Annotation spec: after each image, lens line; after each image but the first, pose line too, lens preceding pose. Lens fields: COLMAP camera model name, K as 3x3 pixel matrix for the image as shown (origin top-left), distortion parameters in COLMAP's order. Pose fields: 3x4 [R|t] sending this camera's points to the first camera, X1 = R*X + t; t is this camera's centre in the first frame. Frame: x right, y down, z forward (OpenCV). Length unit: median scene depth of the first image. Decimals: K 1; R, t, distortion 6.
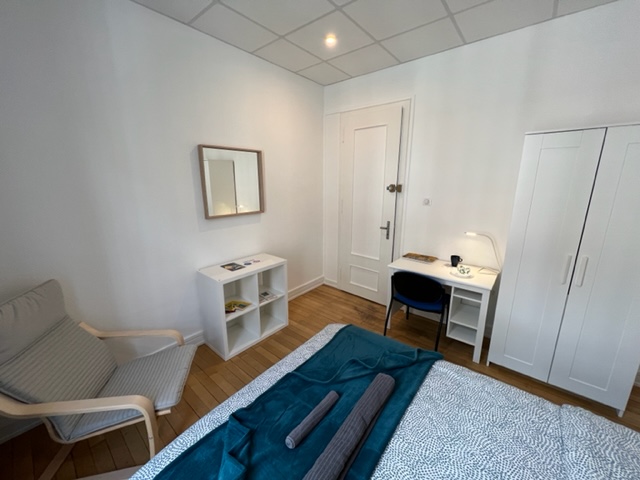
lens RADIAL K [[255.4, 0, 319.7], [0, 255.4, 238.6], [0, 0, 1]] dist [-0.000751, 0.000054]
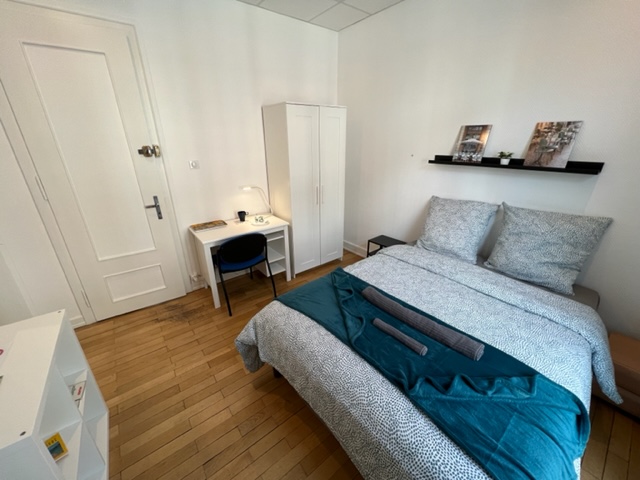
lens RADIAL K [[255.4, 0, 319.7], [0, 255.4, 238.6], [0, 0, 1]] dist [-0.000751, 0.000054]
pose [[0.217808, -0.353811, 0.909603, -0.427026], [0.230670, 0.924236, 0.304268, -0.079471], [-0.948341, 0.143546, 0.282920, 0.378479]]
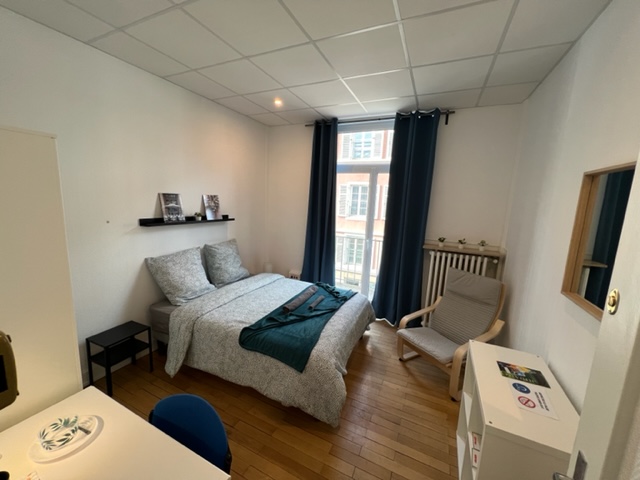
lens RADIAL K [[255.4, 0, 319.7], [0, 255.4, 238.6], [0, 0, 1]] dist [-0.000751, 0.000054]
pose [[-0.967307, -0.005387, -0.253551, 0.235785], [-0.100799, 0.925580, 0.364885, -0.316321], [0.232717, 0.378513, -0.895863, 1.205080]]
